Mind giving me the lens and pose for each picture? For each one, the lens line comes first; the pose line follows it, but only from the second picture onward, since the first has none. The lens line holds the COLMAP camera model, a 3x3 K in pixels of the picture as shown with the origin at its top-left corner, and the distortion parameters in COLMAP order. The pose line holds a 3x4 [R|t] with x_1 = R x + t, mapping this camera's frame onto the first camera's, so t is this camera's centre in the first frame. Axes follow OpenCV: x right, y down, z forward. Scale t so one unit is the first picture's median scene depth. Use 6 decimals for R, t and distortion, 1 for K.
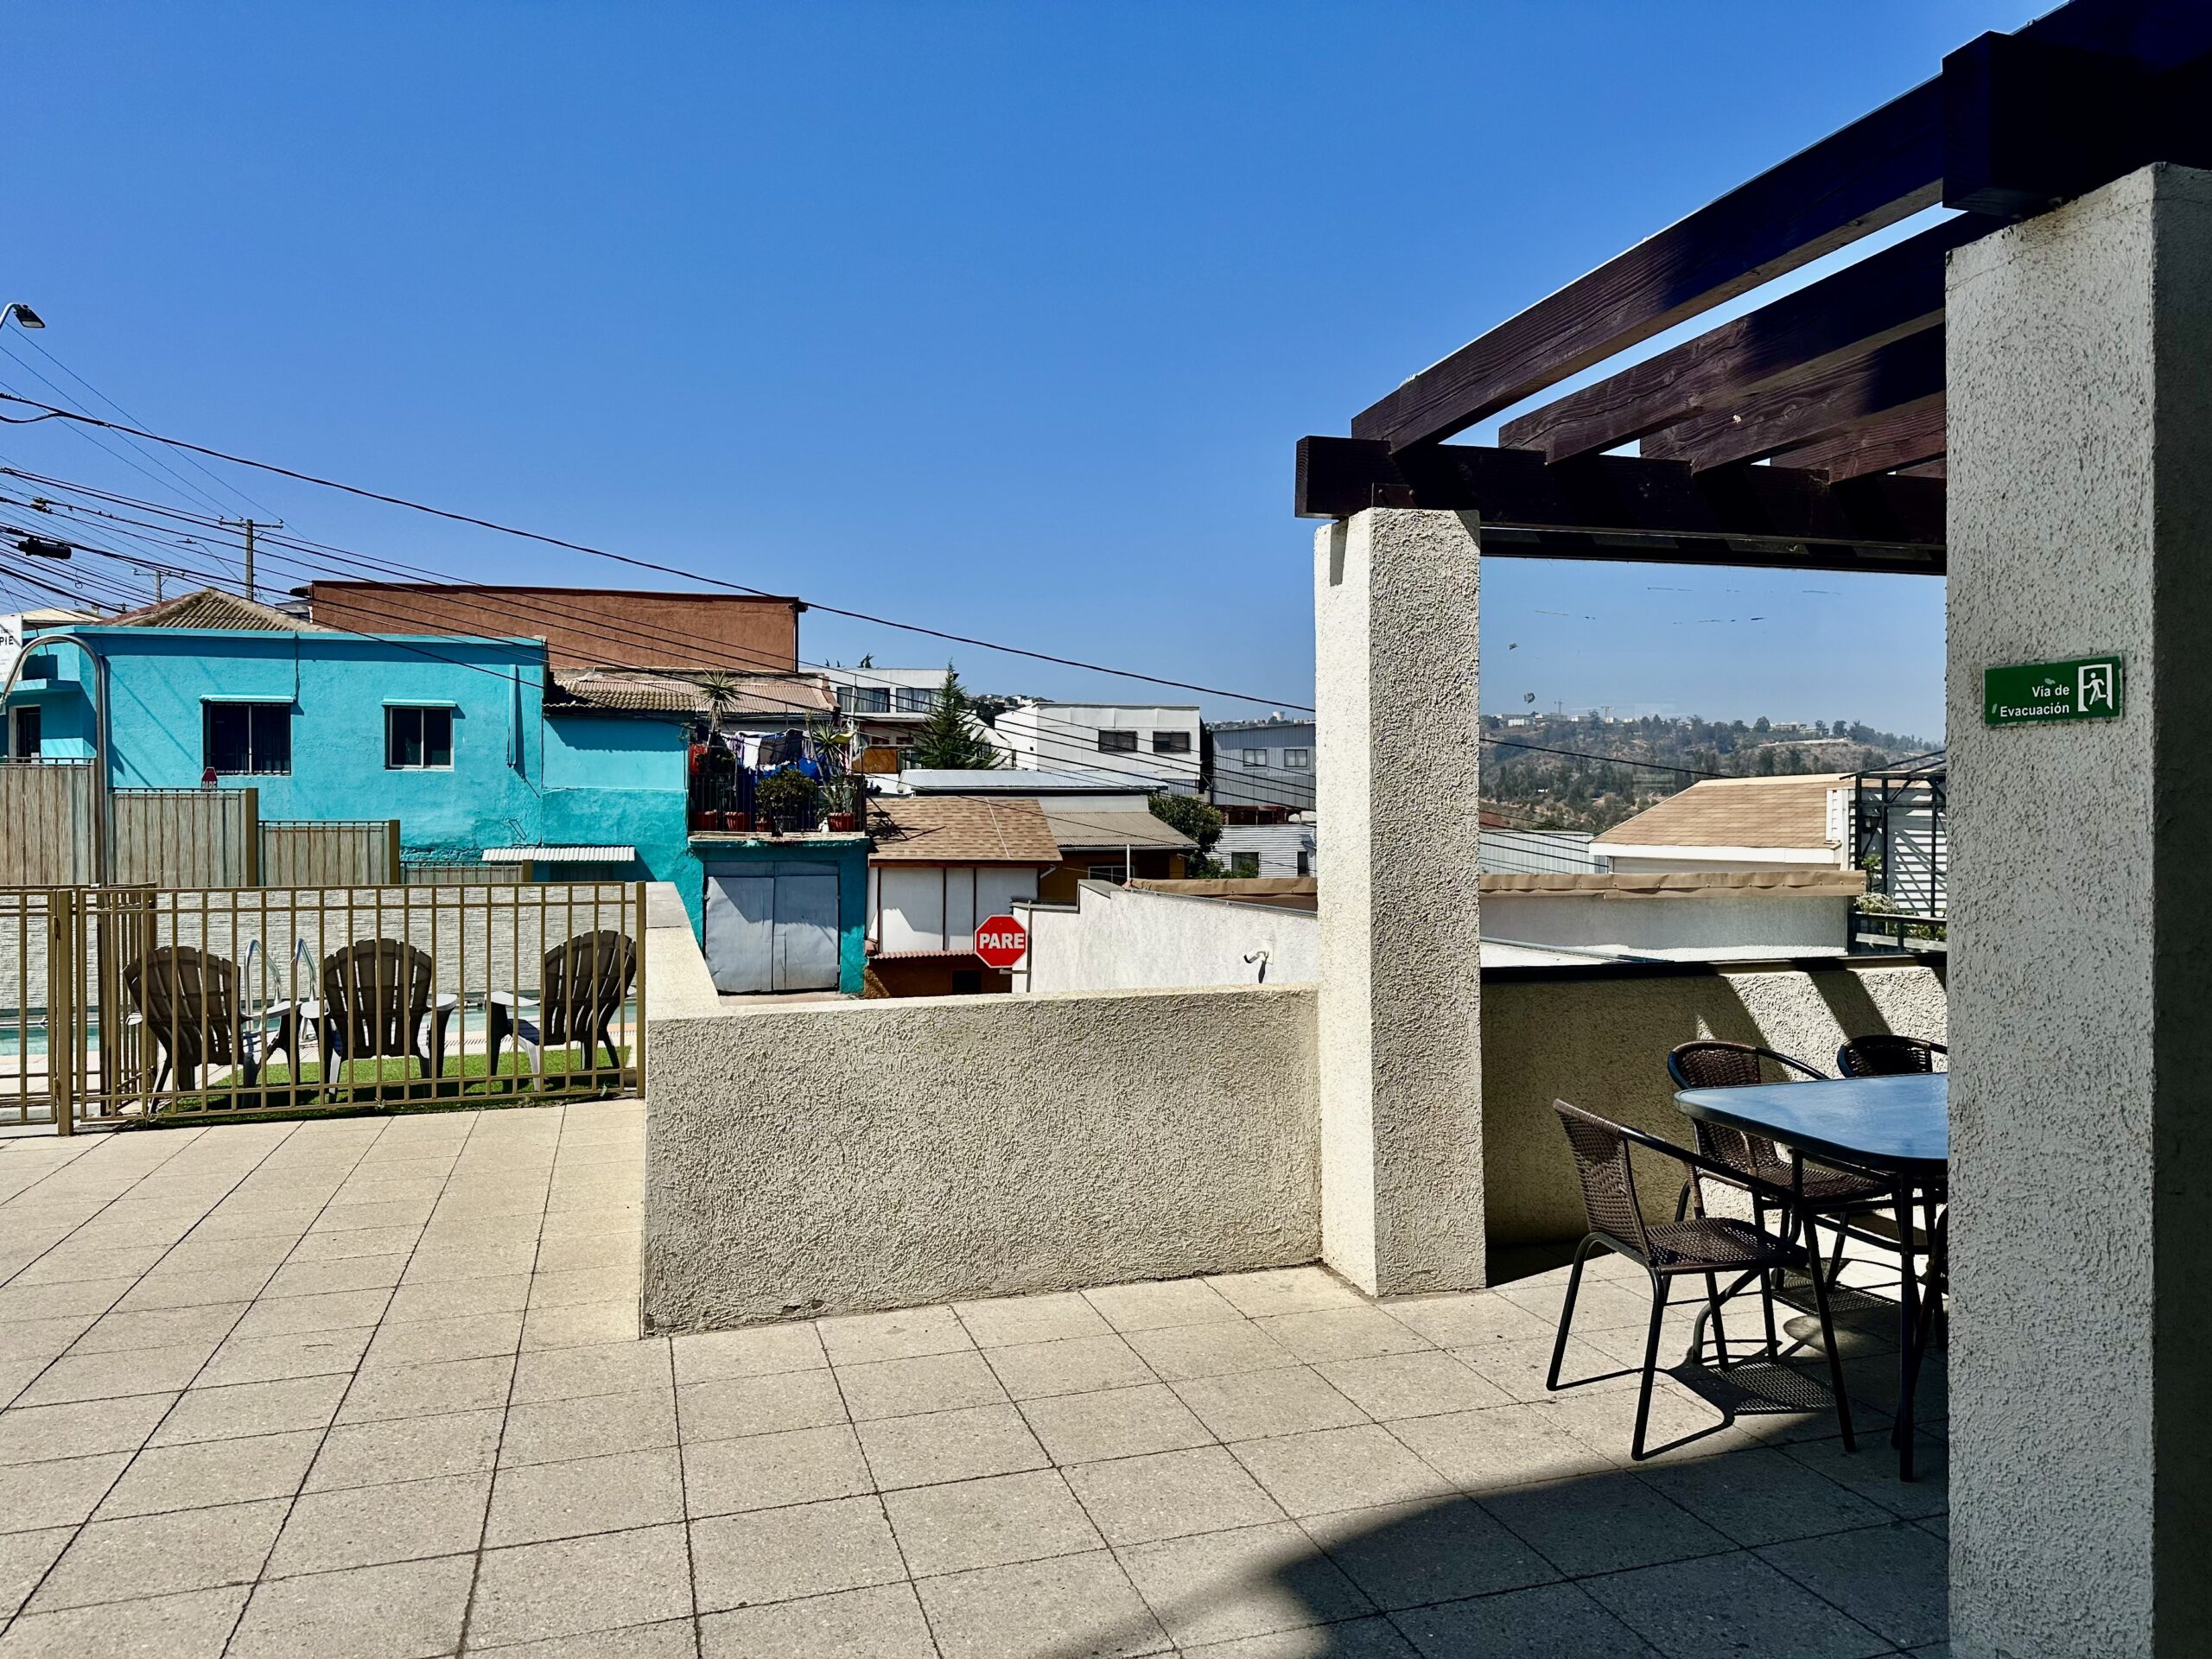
lens RADIAL K [[1540.0, 0, 1124.9], [0, 1540.0, 830.3], [0, 0, 1]] dist [0.061278, -0.069149]
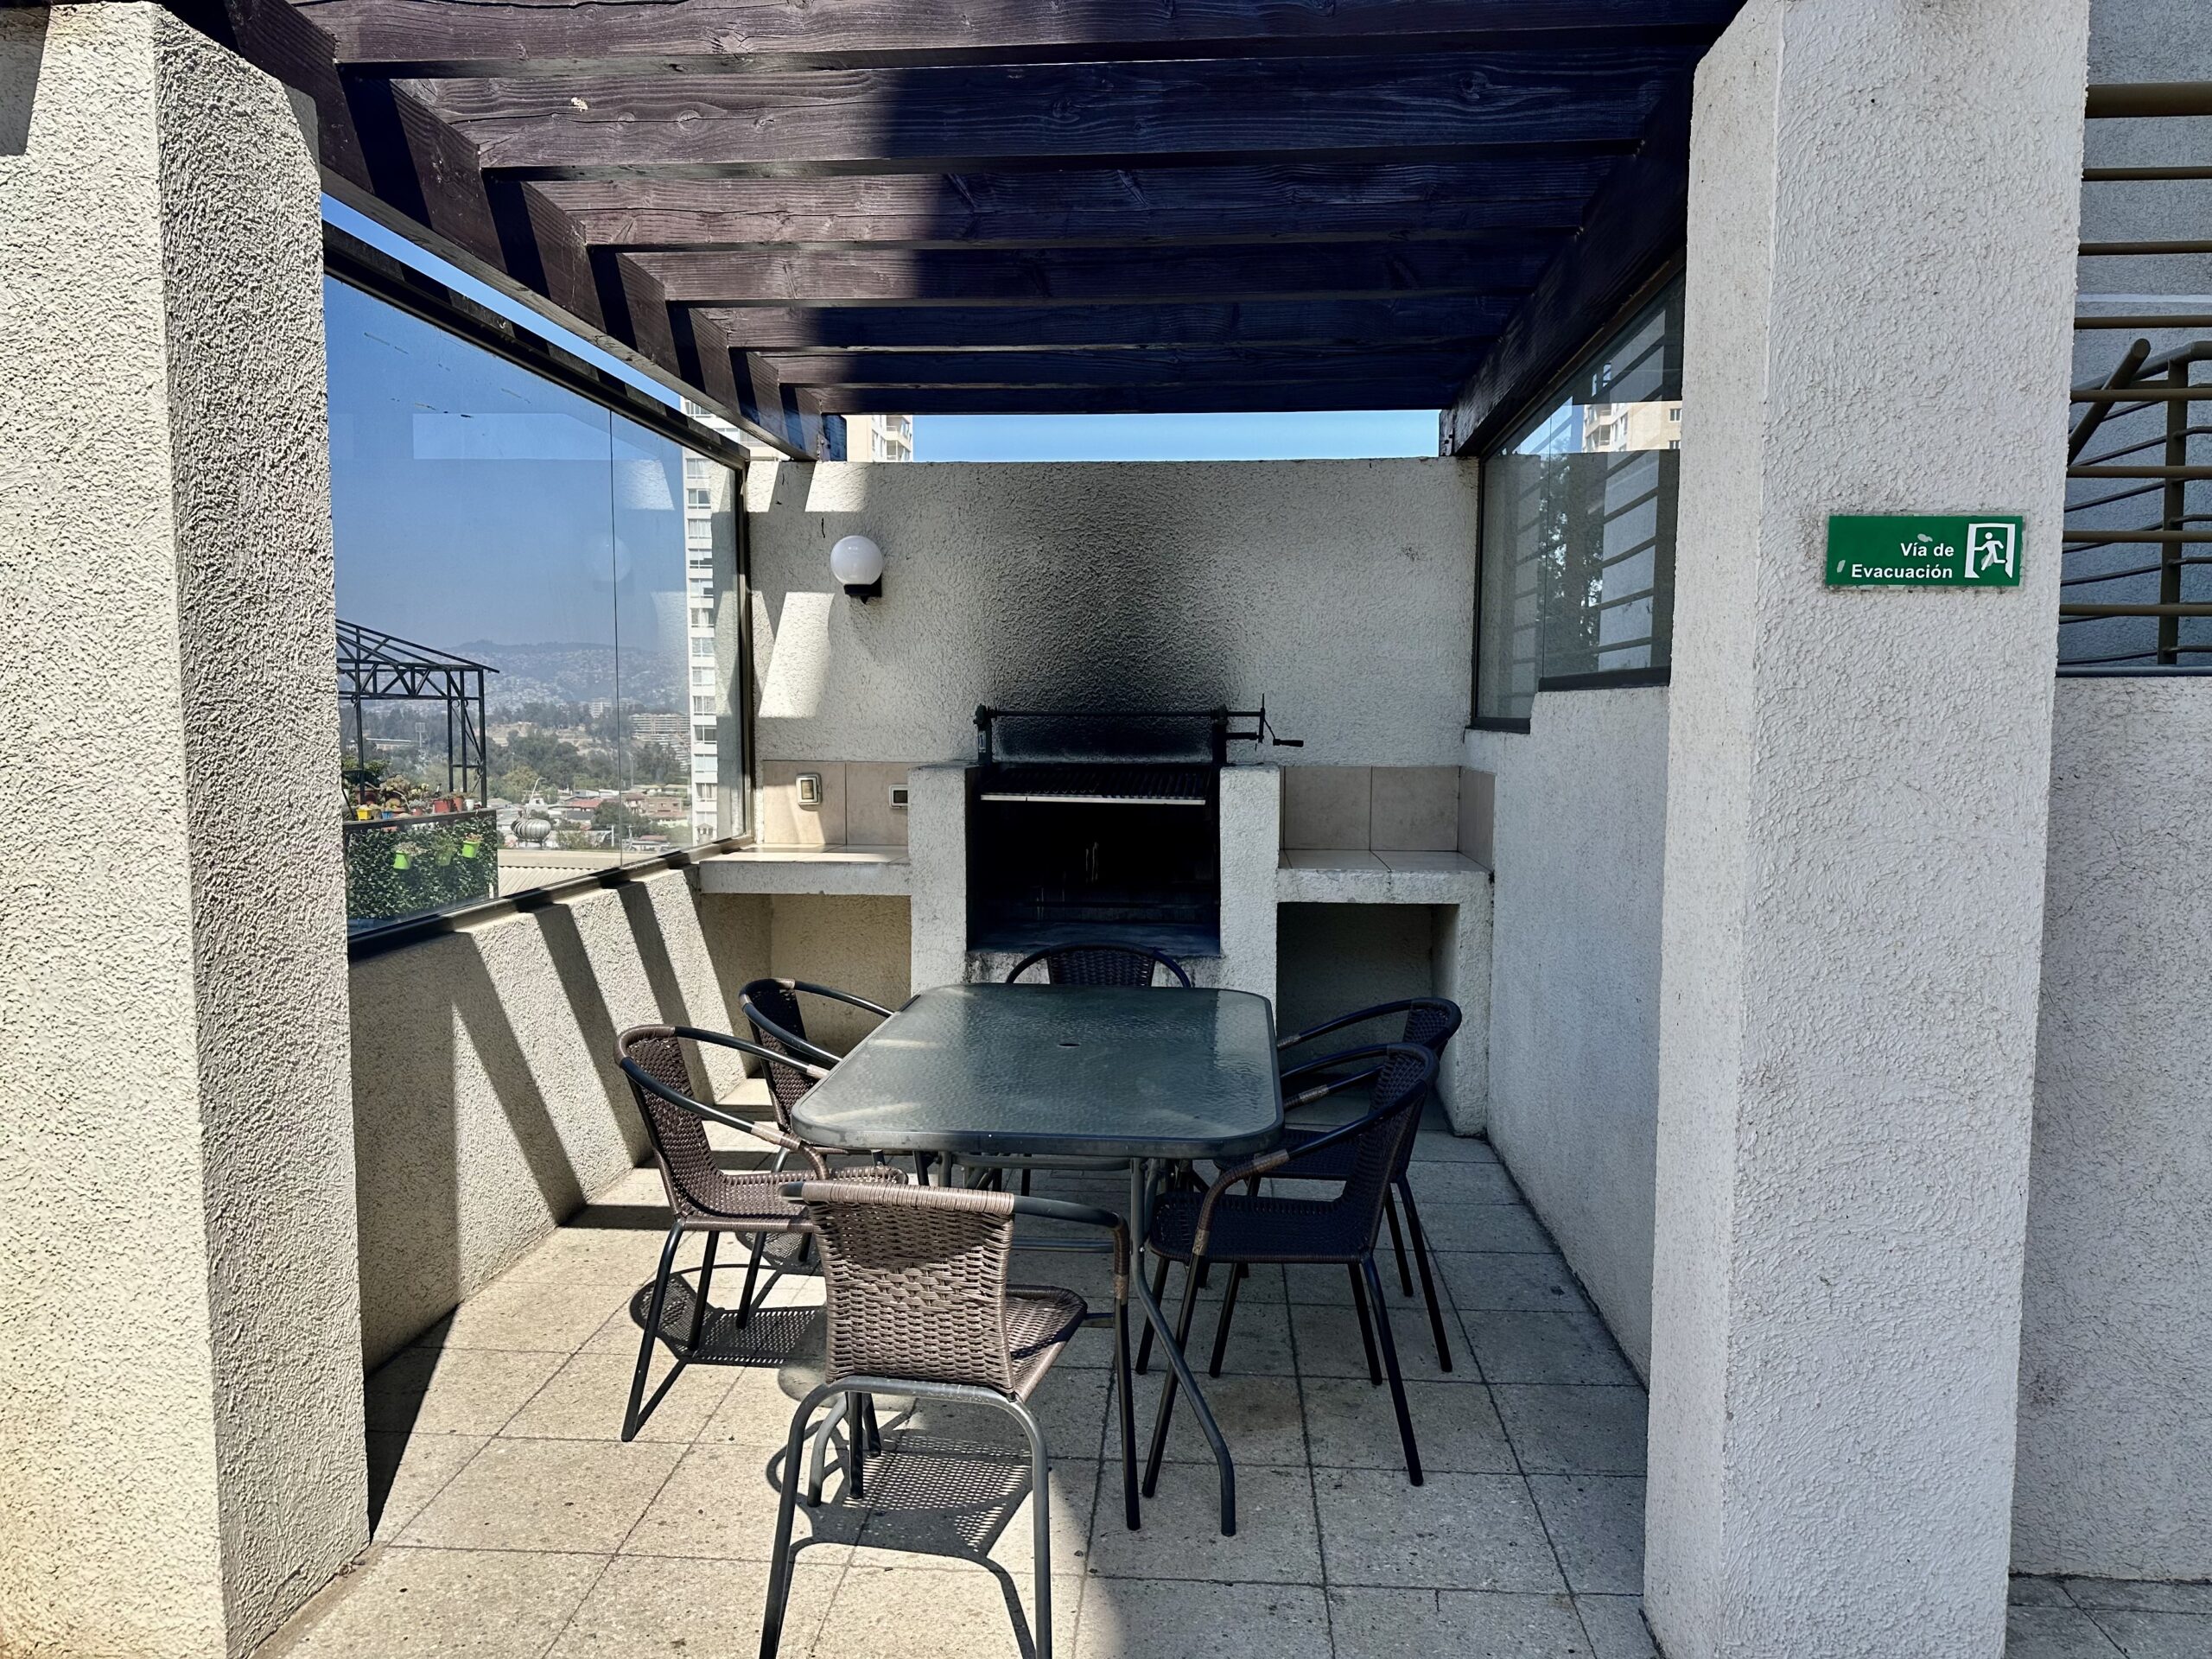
lens RADIAL K [[1540.0, 0, 1108.5], [0, 1540.0, 830.0], [0, 0, 1]] dist [0.061278, -0.069149]
pose [[0.364248, -0.066437, 0.928929, -0.338845], [0.001802, 0.997501, 0.070635, -0.000528], [-0.931300, -0.024055, 0.363457, 1.094004]]
